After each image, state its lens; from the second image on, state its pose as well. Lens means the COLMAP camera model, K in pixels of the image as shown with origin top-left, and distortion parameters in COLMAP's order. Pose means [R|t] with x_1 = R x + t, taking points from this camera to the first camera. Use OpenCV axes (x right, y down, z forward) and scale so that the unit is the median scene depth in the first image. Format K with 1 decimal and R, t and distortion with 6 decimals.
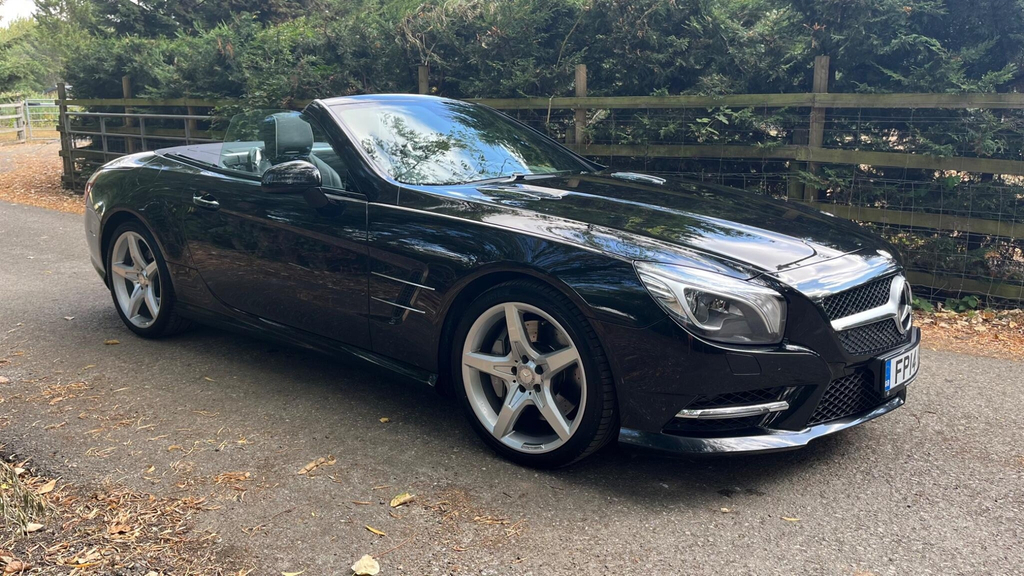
lens RADIAL K [[834.0, 0, 594.4], [0, 834.0, 288.8], [0, 0, 1]] dist [0.036431, -0.059379]
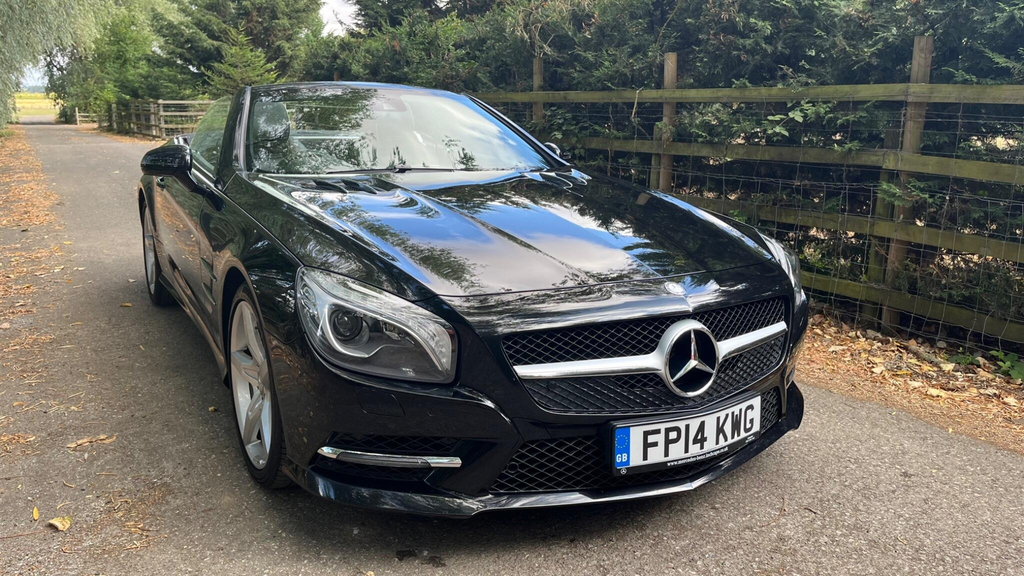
lens RADIAL K [[856.3, 0, 561.0], [0, 856.3, 288.3], [0, 0, 1]] dist [0.026939, -0.006058]
pose [[0.912022, 0.095604, -0.398843, 0.505281], [-0.097086, 0.995139, 0.016536, -0.040554], [0.398485, 0.023641, 0.916870, 0.221754]]
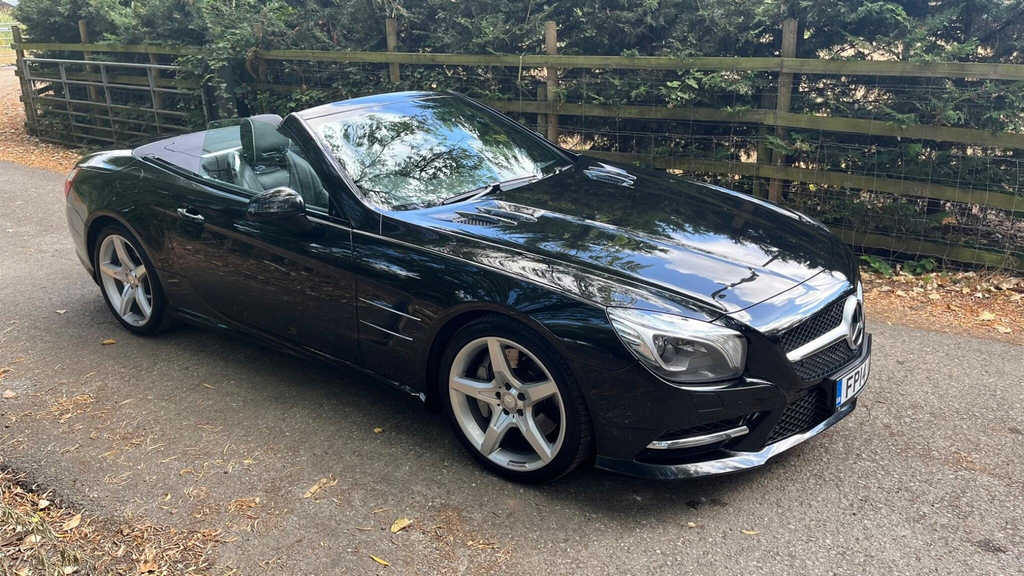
lens RADIAL K [[834.0, 0, 594.4], [0, 834.0, 288.8], [0, 0, 1]] dist [0.036431, -0.059379]
pose [[0.999346, -0.023834, 0.027182, 0.002364], [0.020129, 0.991406, 0.129266, -0.153556], [-0.030029, -0.128635, 0.991237, -0.052262]]
